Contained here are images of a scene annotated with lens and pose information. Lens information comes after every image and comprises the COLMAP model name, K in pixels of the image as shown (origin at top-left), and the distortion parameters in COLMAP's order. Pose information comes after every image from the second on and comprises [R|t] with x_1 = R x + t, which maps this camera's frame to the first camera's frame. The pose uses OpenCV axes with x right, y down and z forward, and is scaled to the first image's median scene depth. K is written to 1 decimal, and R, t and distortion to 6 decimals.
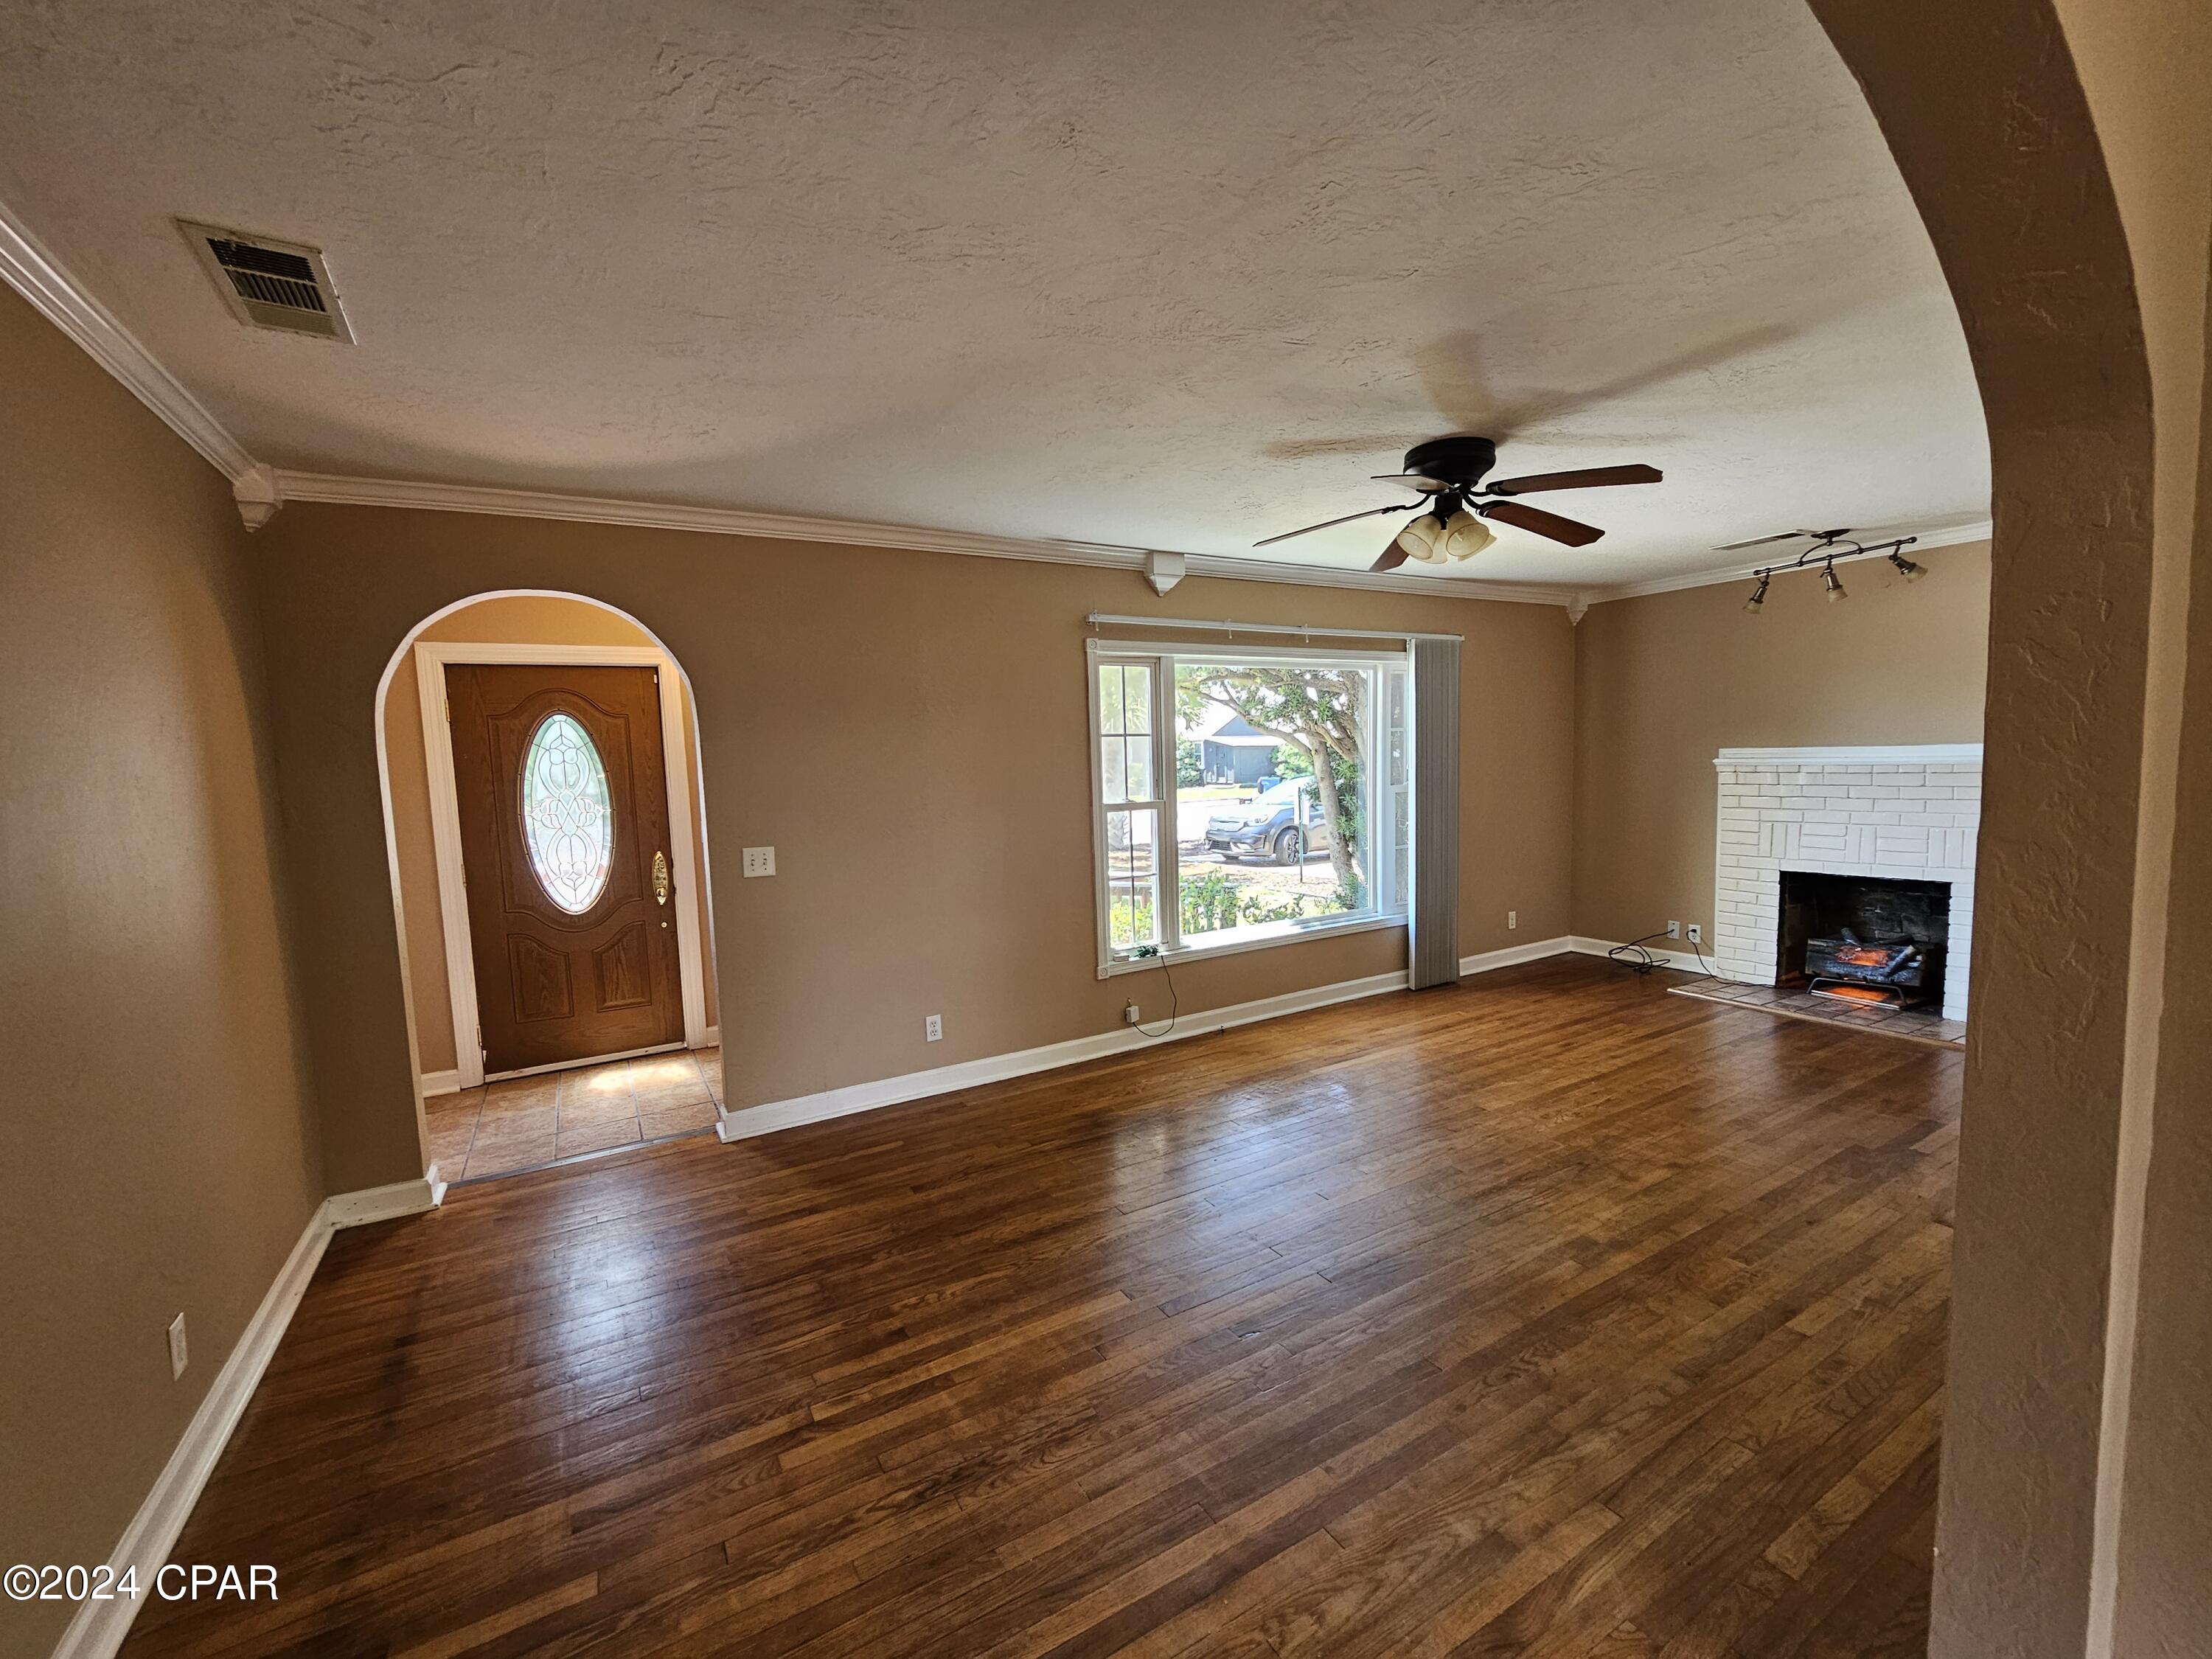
lens RADIAL K [[894.2, 0, 1096.0], [0, 894.2, 843.4], [0, 0, 1]] dist [0.002043, -0.005697]
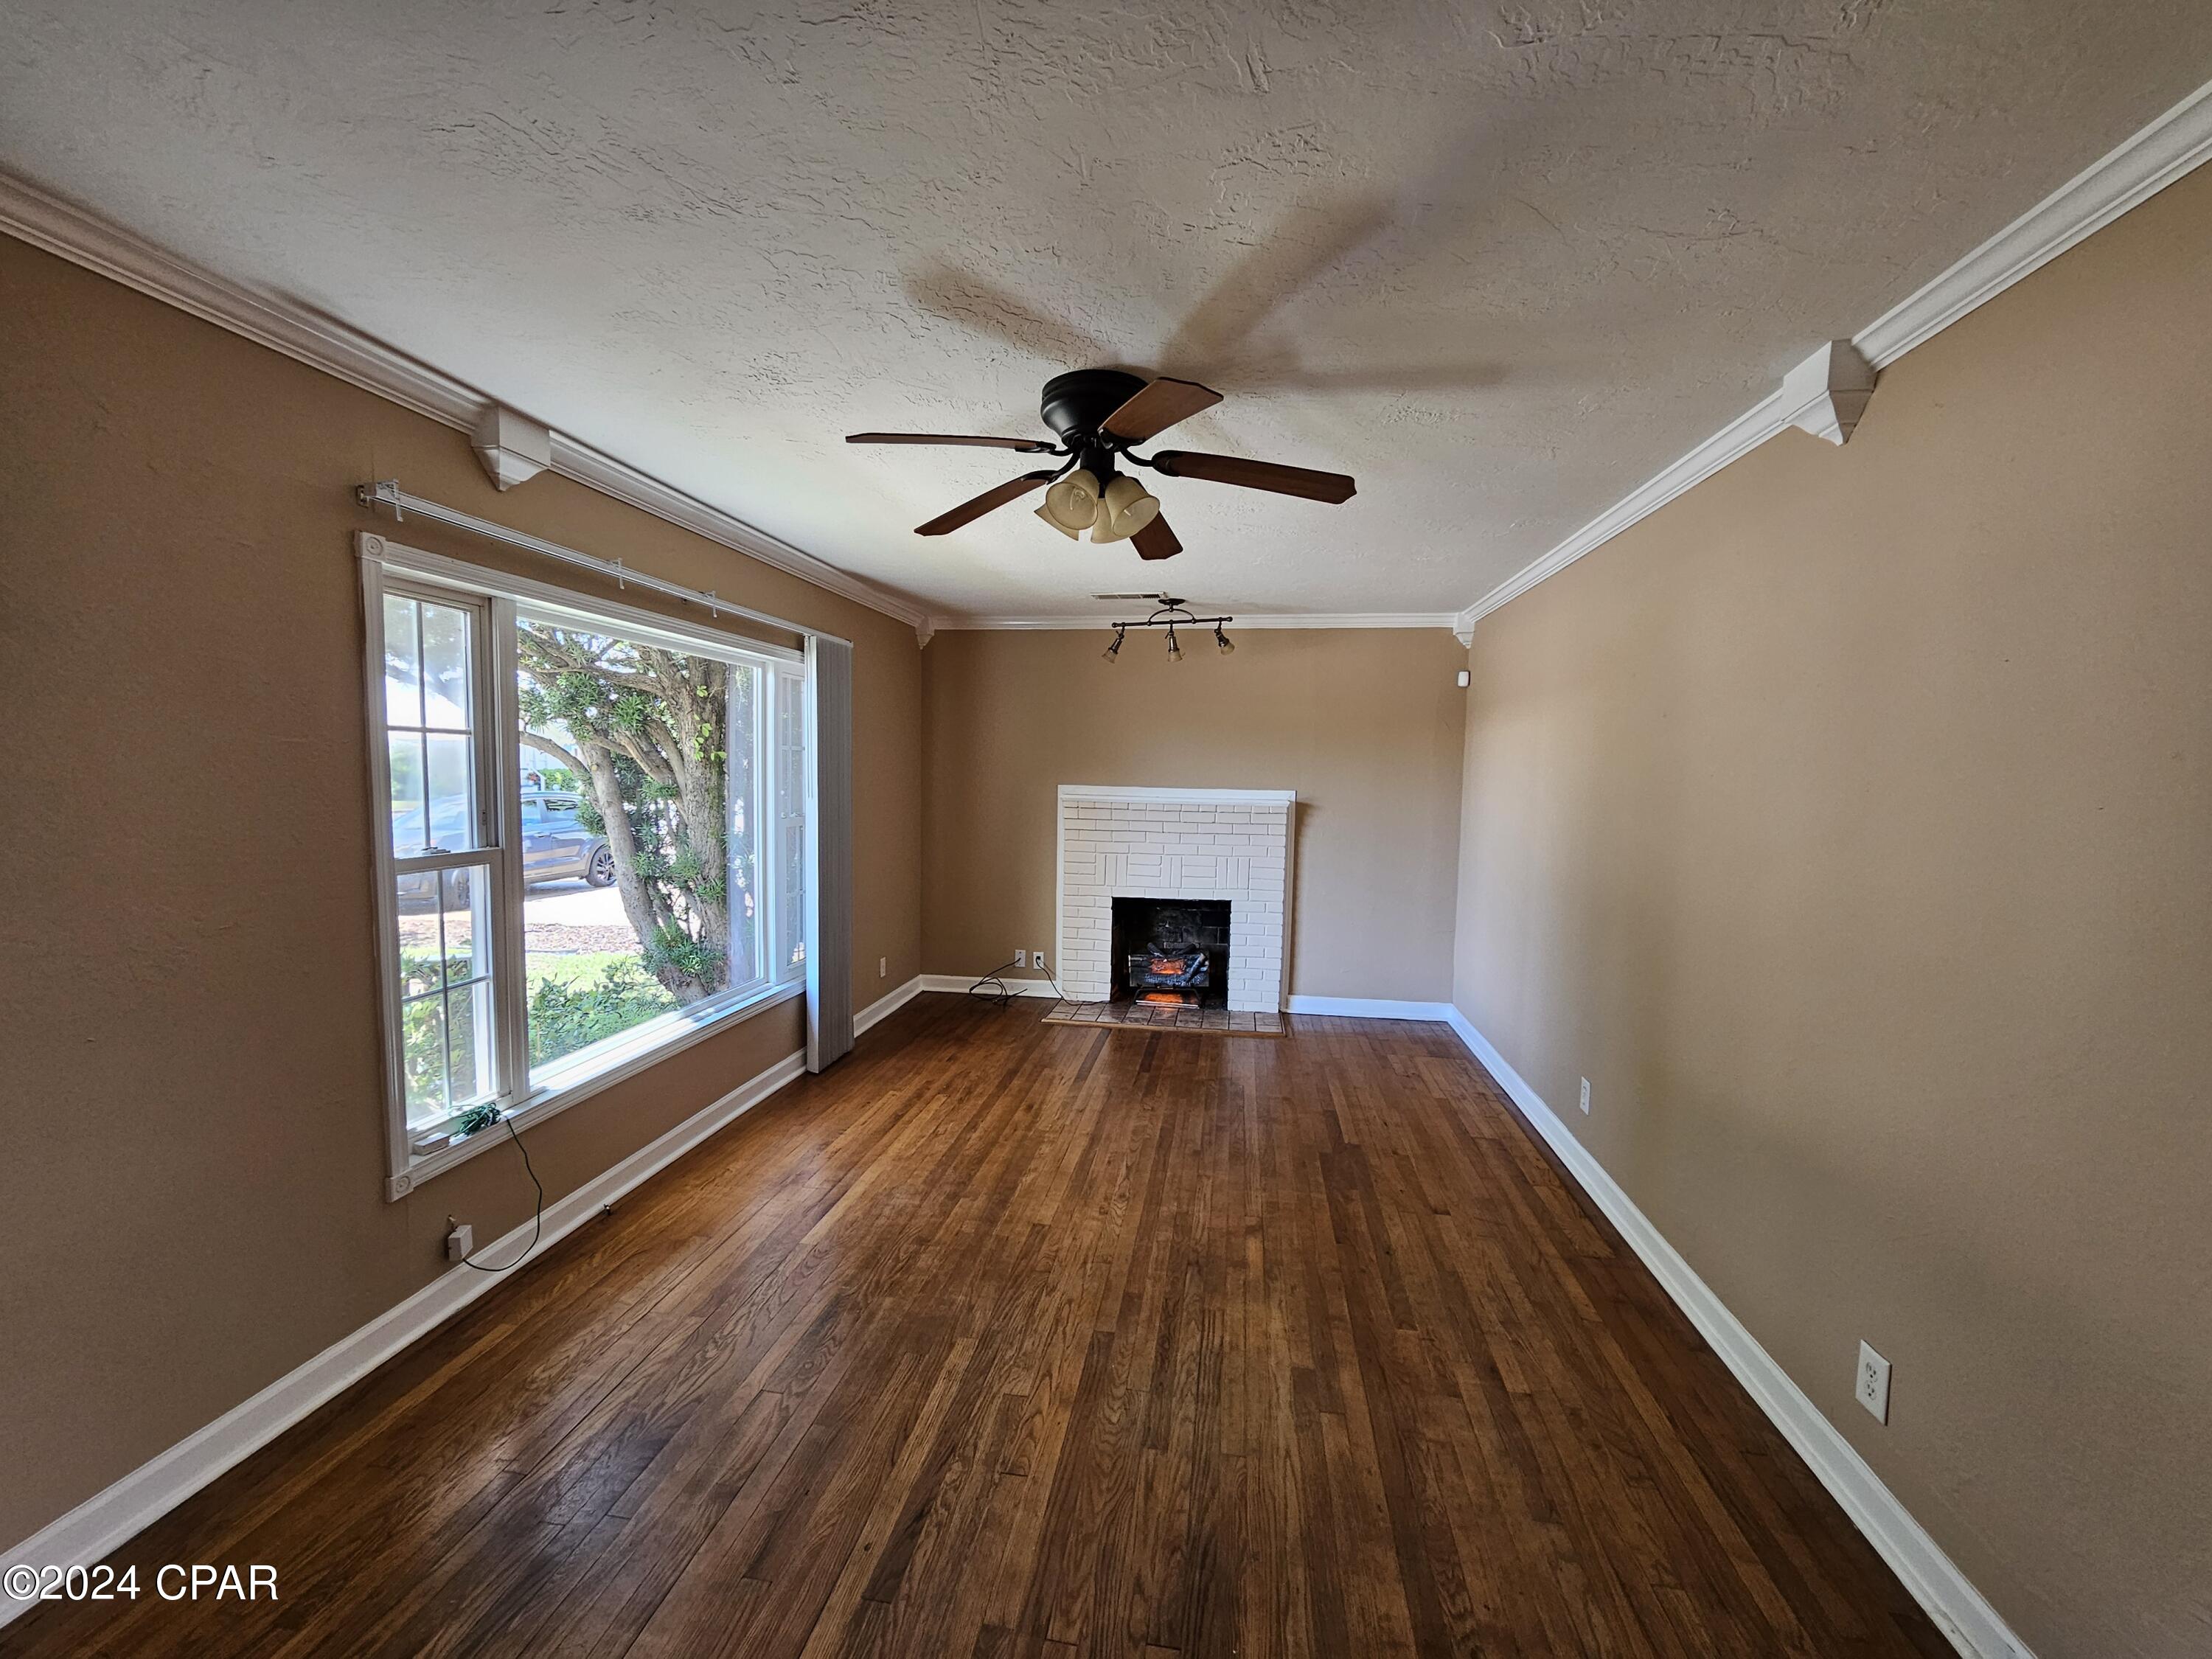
lens RADIAL K [[906.5, 0, 1094.5], [0, 906.5, 843.2], [0, 0, 1]] dist [-0.000123, 0.000279]
pose [[0.635025, -0.018097, 0.772280, -0.133867], [0.035370, 0.999358, -0.005665, -0.035062], [-0.771682, 0.030913, 0.635257, 0.340675]]
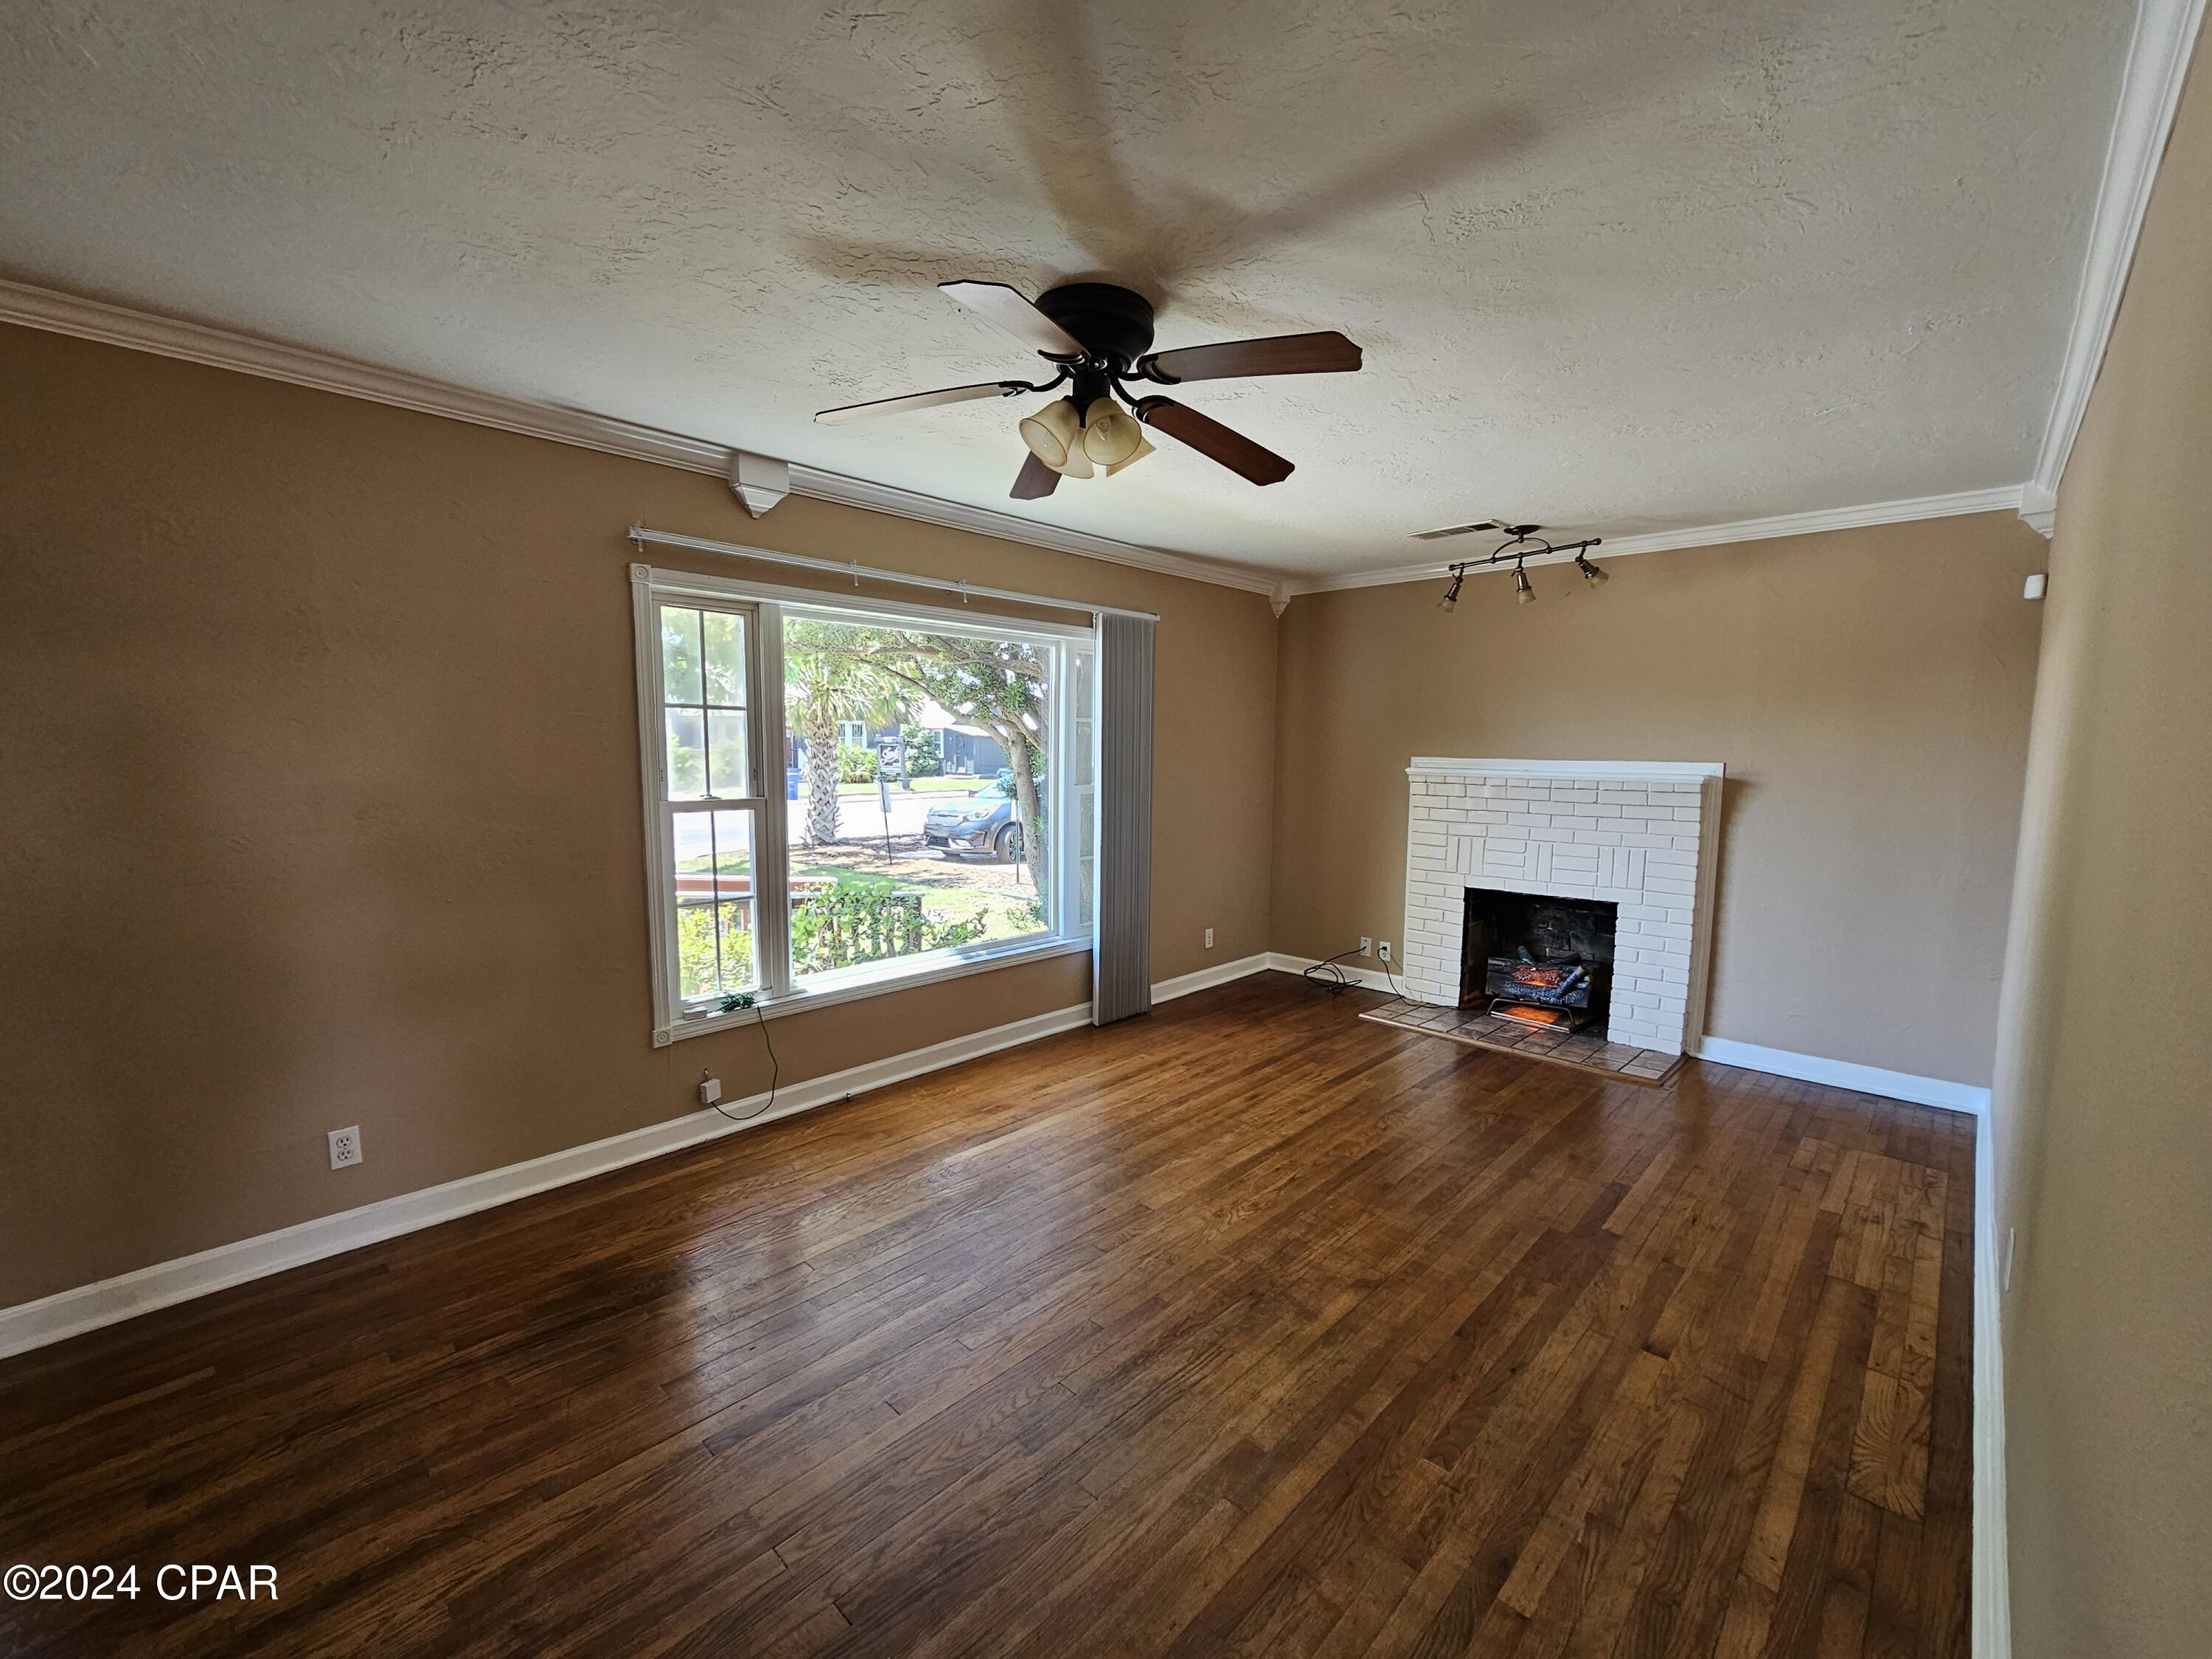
lens RADIAL K [[906.5, 0, 1094.5], [0, 906.5, 843.2], [0, 0, 1]] dist [-0.000123, 0.000279]
pose [[0.960799, 0.011738, 0.276999, 0.132852], [-0.014414, 0.999867, 0.007624, -0.020577], [-0.276872, -0.011318, 0.960840, 0.205181]]
